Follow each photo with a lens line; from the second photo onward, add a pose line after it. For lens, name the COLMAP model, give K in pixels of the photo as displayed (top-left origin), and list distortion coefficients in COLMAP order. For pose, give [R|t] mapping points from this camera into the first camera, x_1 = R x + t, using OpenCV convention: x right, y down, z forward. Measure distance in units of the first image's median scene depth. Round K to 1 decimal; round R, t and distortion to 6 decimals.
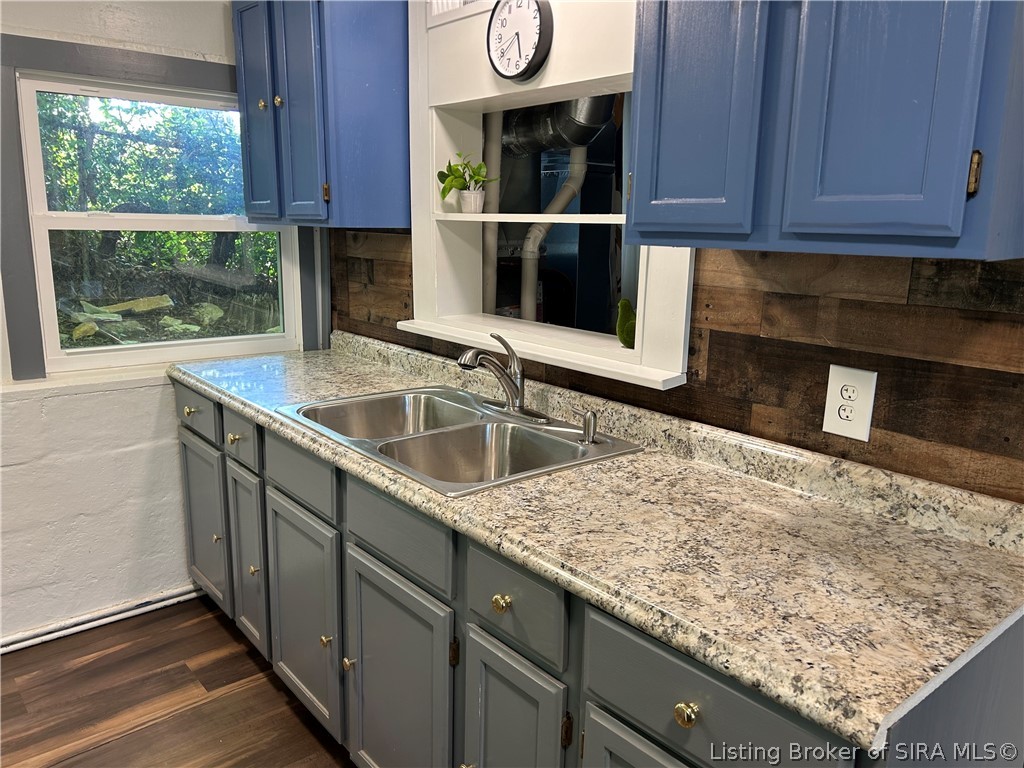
lens RADIAL K [[768.2, 0, 510.5], [0, 768.2, 384.0], [0, 0, 1]] dist [0.012134, -0.022244]
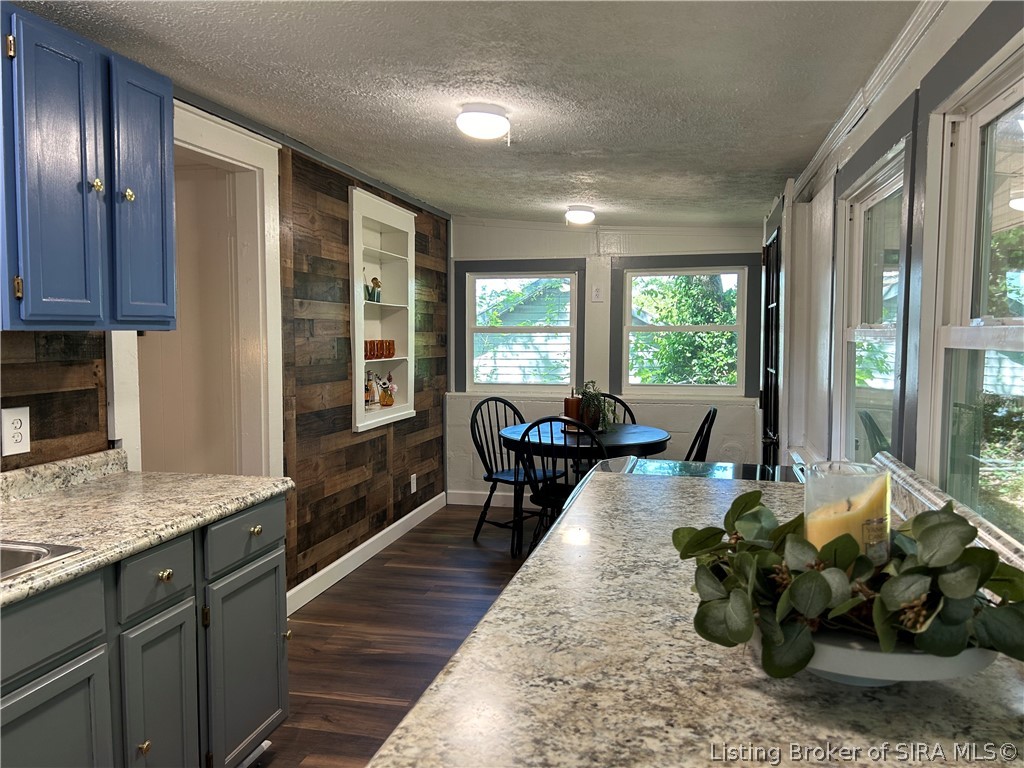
lens RADIAL K [[768.2, 0, 513.9], [0, 768.2, 379.2], [0, 0, 1]] dist [0.012134, -0.022244]
pose [[-0.604073, -0.074667, 0.793423, -1.450004], [0.148650, 0.967571, 0.204230, -0.256952], [-0.782942, 0.241312, -0.573384, 1.165019]]
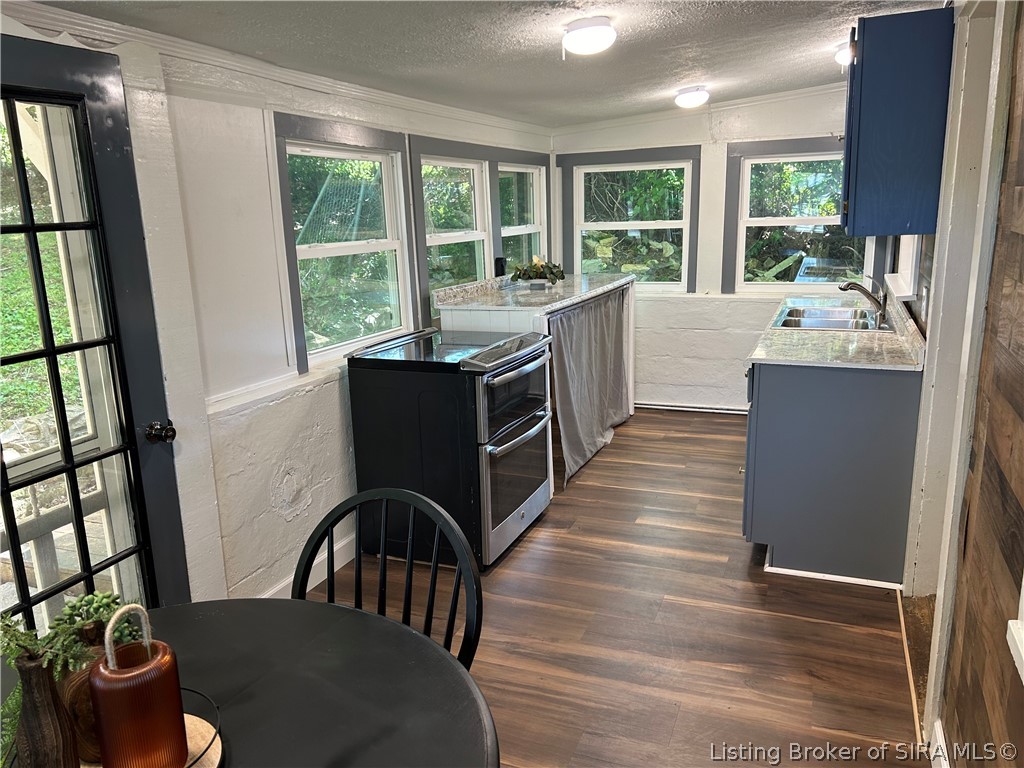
lens RADIAL K [[768.2, 0, 513.6], [0, 768.2, 386.9], [0, 0, 1]] dist [0.012134, -0.022244]
pose [[0.459006, 0.160051, -0.873898, 1.454948], [-0.141819, 0.984226, 0.105768, 0.150632], [0.877041, 0.075387, 0.474464, -0.787794]]
